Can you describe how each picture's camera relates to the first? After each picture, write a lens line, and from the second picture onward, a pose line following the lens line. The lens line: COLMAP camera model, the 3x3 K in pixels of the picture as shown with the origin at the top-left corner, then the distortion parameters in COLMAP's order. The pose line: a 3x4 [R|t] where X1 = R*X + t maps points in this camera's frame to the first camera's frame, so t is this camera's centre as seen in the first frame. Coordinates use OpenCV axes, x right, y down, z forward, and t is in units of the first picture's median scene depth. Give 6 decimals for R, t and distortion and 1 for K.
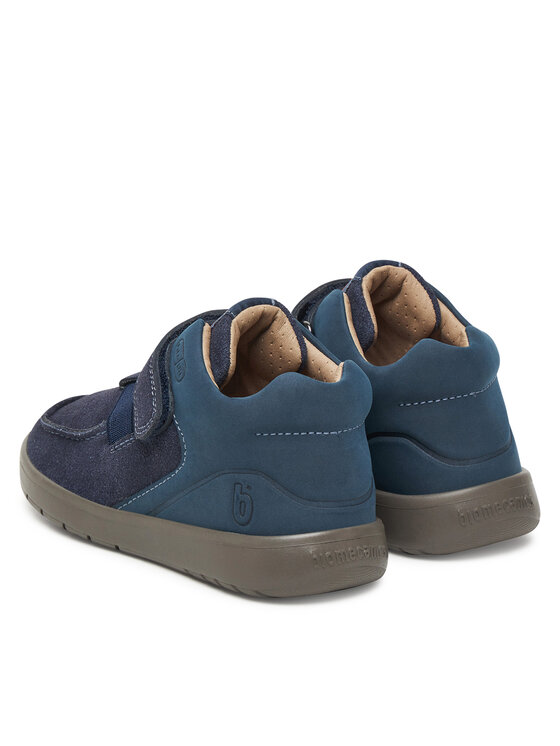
lens RADIAL K [[2194.7, 0, 280.0], [0, 2194.7, 373.0], [0, 0, 1]] dist [-0.011134, -0.033861]
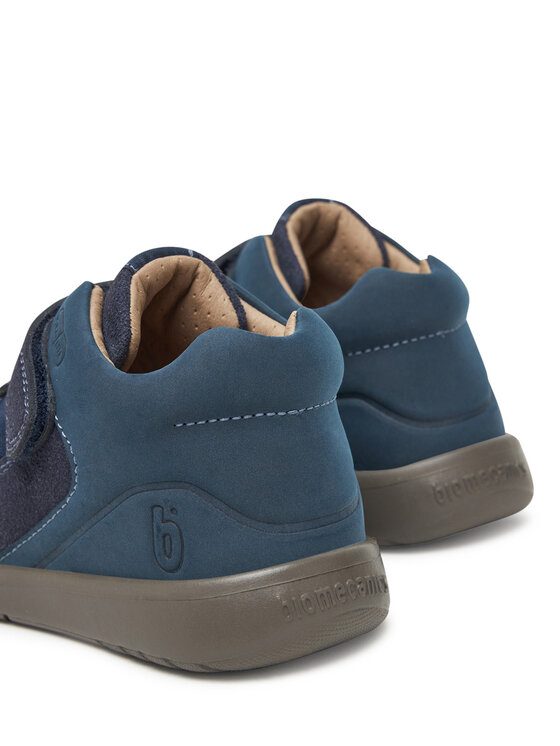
lens RADIAL K [[1317.6, 0, 279.8], [0, 1317.6, 305.9], [0, 0, 1]] dist [2.139251, -0.007634]
pose [[0.991193, -0.123048, 0.048939, 0.004119], [0.125374, 0.990963, -0.047674, 0.014648], [-0.042630, 0.053390, 0.997663, 0.549843]]
